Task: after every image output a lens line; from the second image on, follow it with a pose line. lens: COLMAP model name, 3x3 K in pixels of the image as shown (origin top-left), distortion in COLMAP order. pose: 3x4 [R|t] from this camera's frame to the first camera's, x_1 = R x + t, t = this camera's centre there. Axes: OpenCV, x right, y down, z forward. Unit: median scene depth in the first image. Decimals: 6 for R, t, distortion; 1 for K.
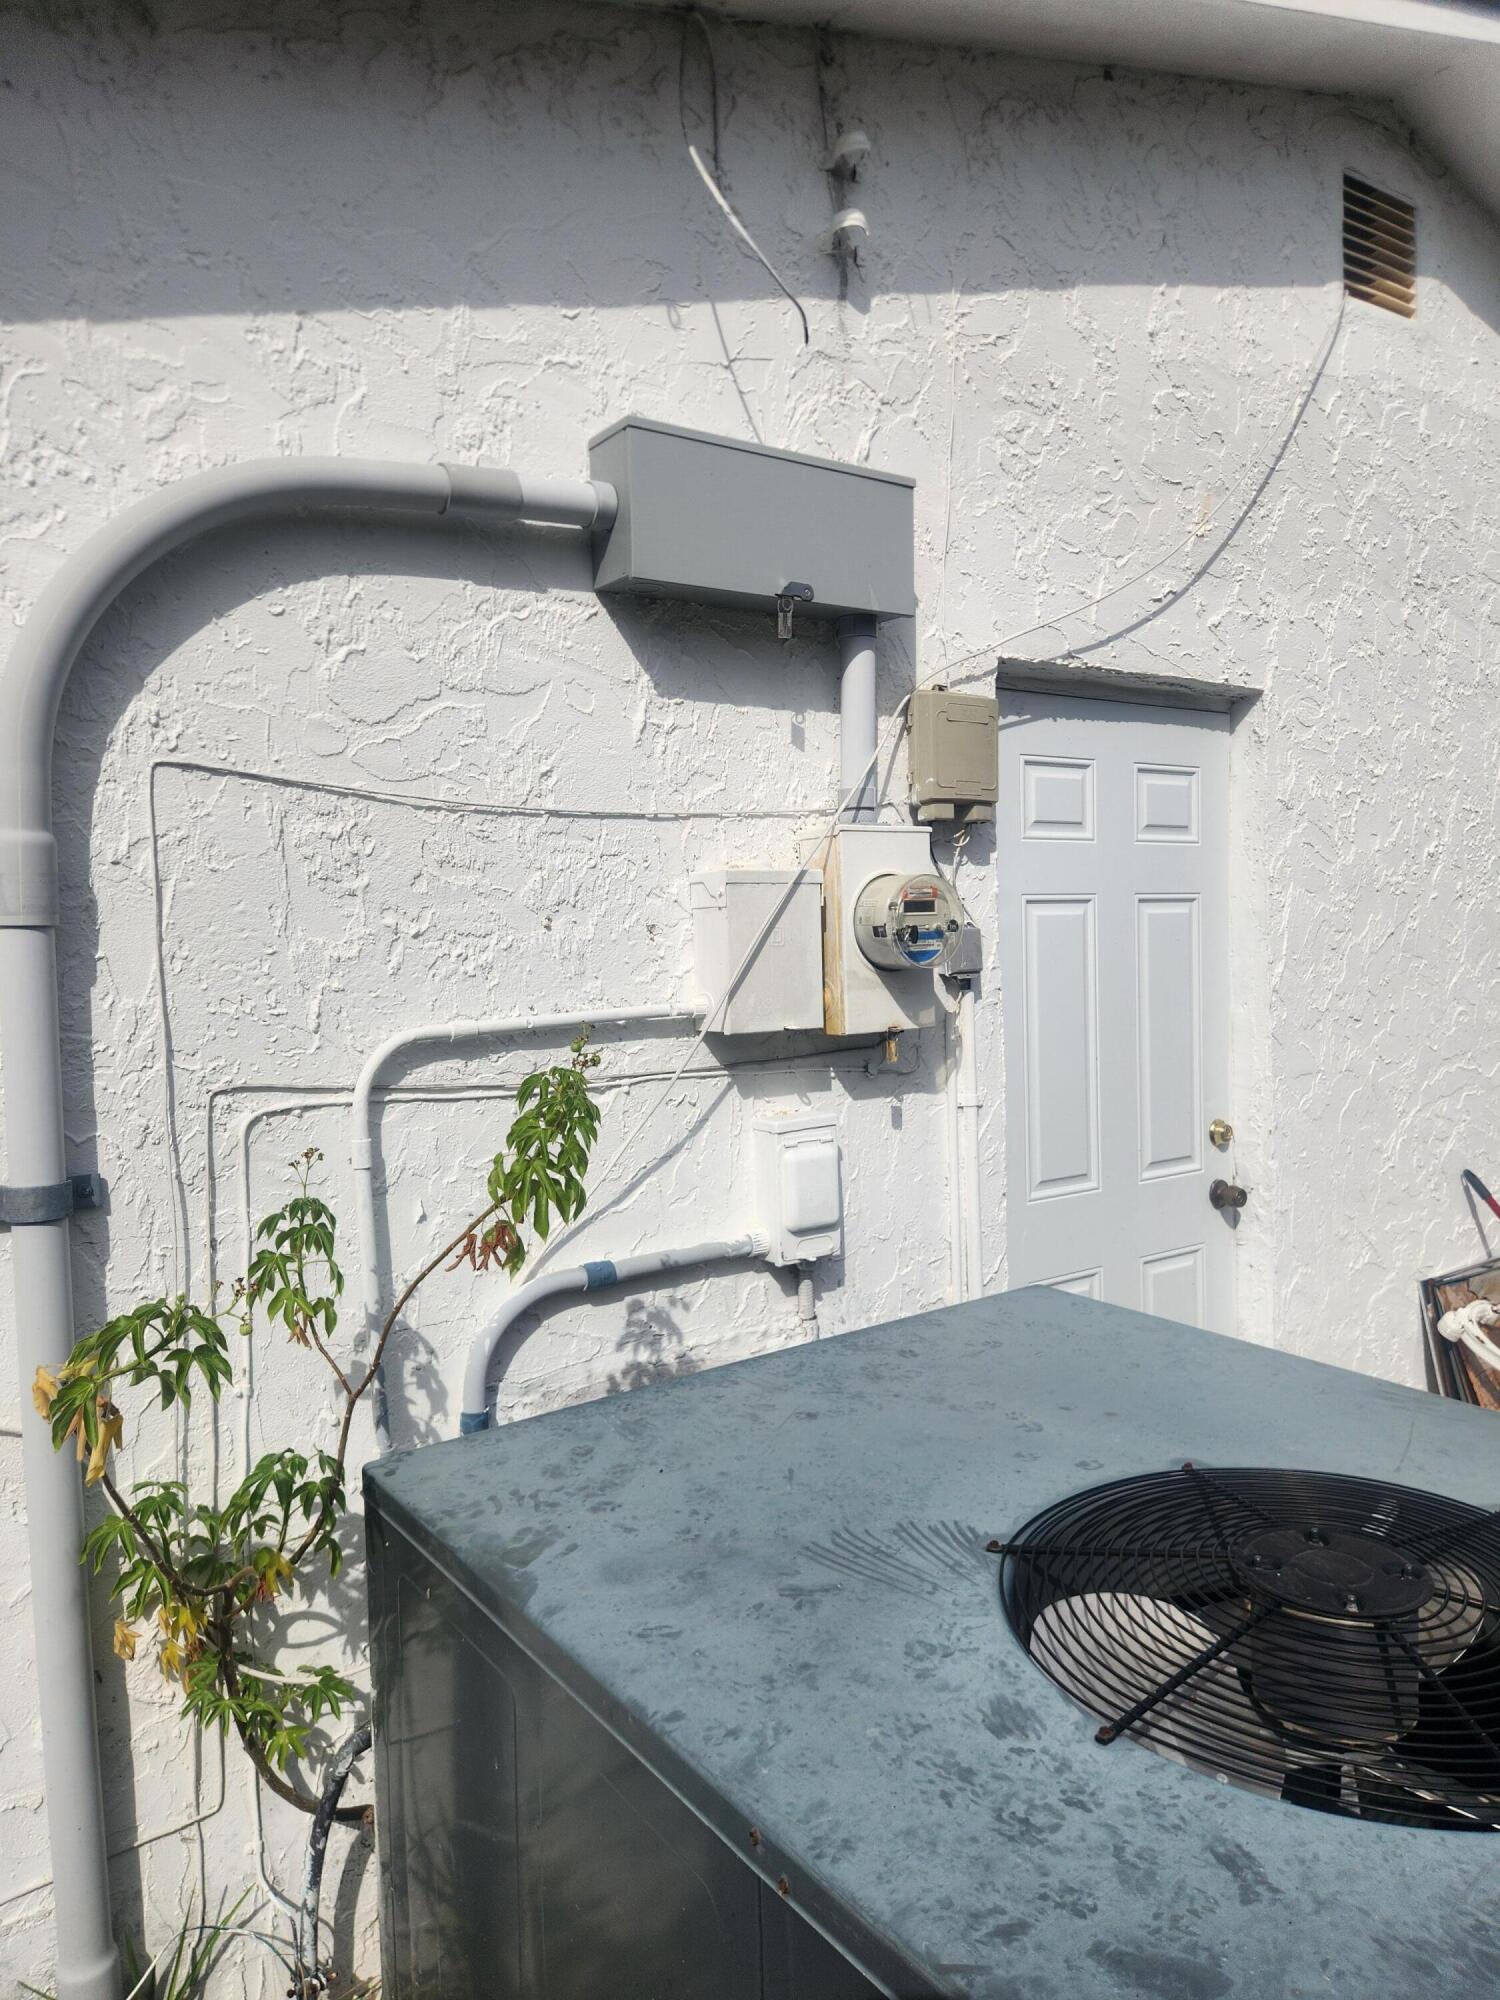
lens RADIAL K [[1337.7, 0, 706.4], [0, 1337.7, 965.1], [0, 0, 1]] dist [0.069100, -0.061173]
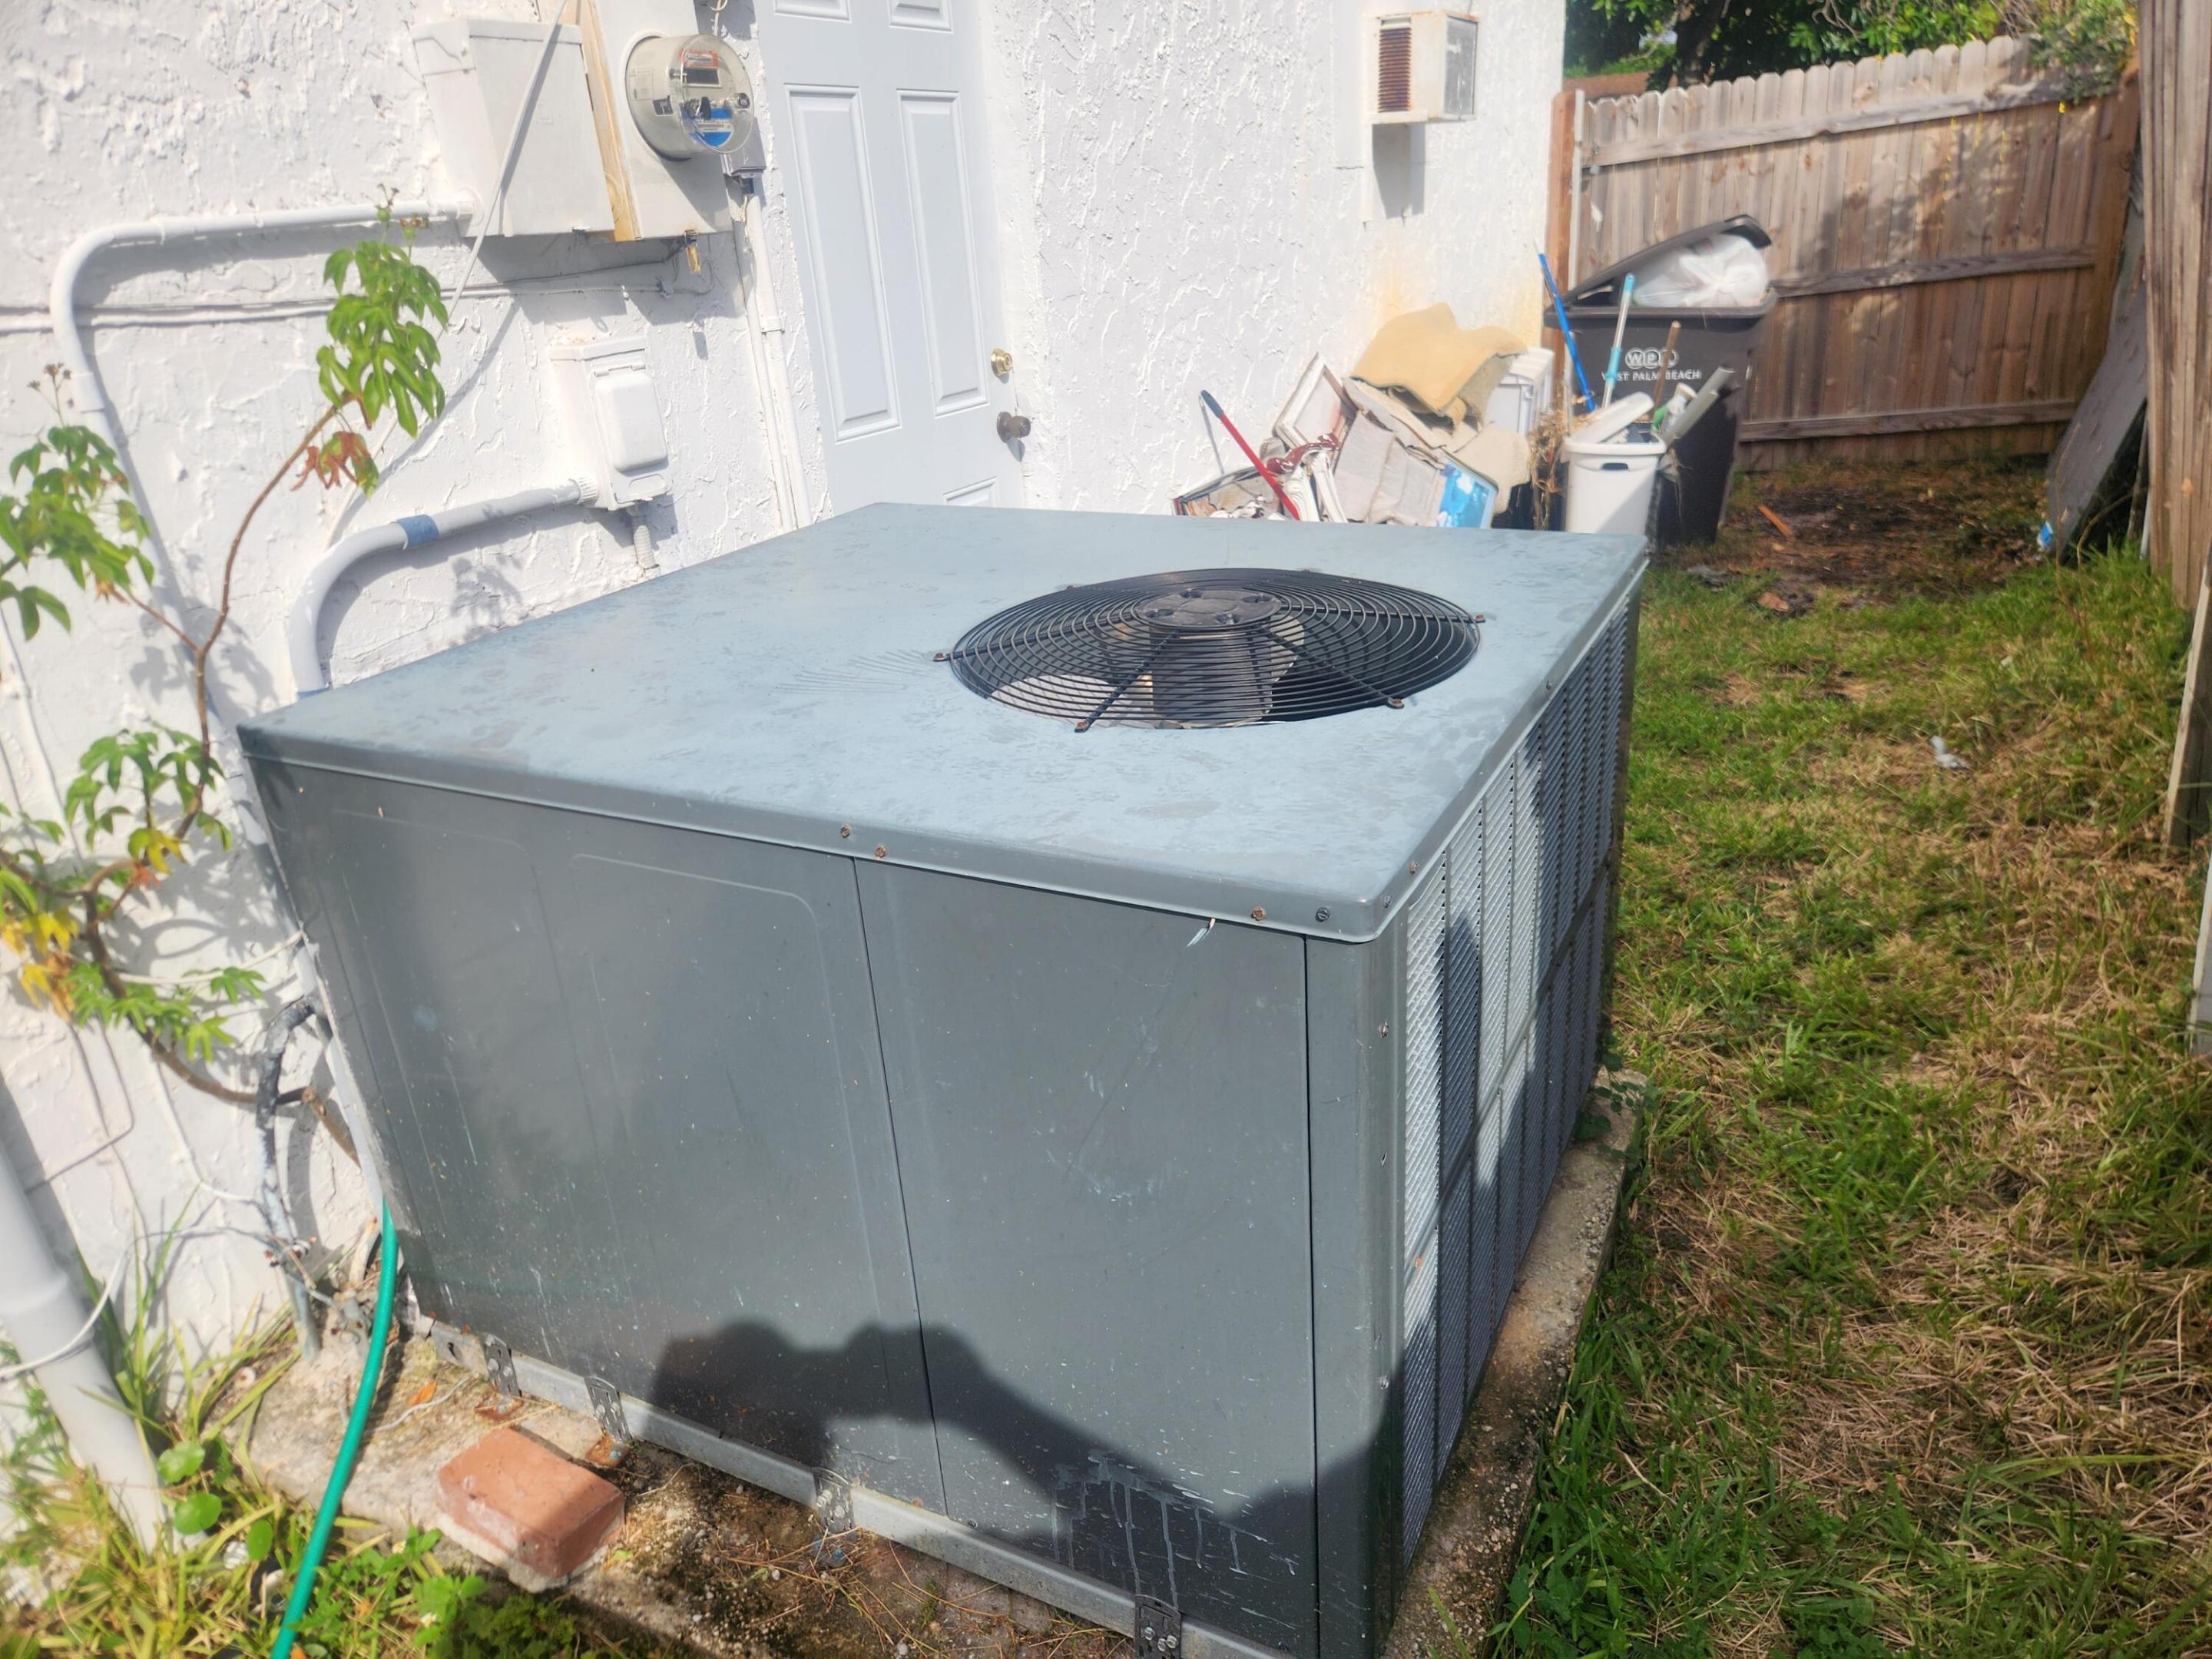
lens RADIAL K [[1479.5, 0, 1152.7], [0, 1479.5, 728.4], [0, 0, 1]] dist [0.069100, -0.061173]
pose [[0.879055, -0.206044, 0.429892, -0.096215], [0.058133, 0.941373, 0.332321, 0.052004], [-0.473162, -0.267138, 0.839497, -0.067009]]
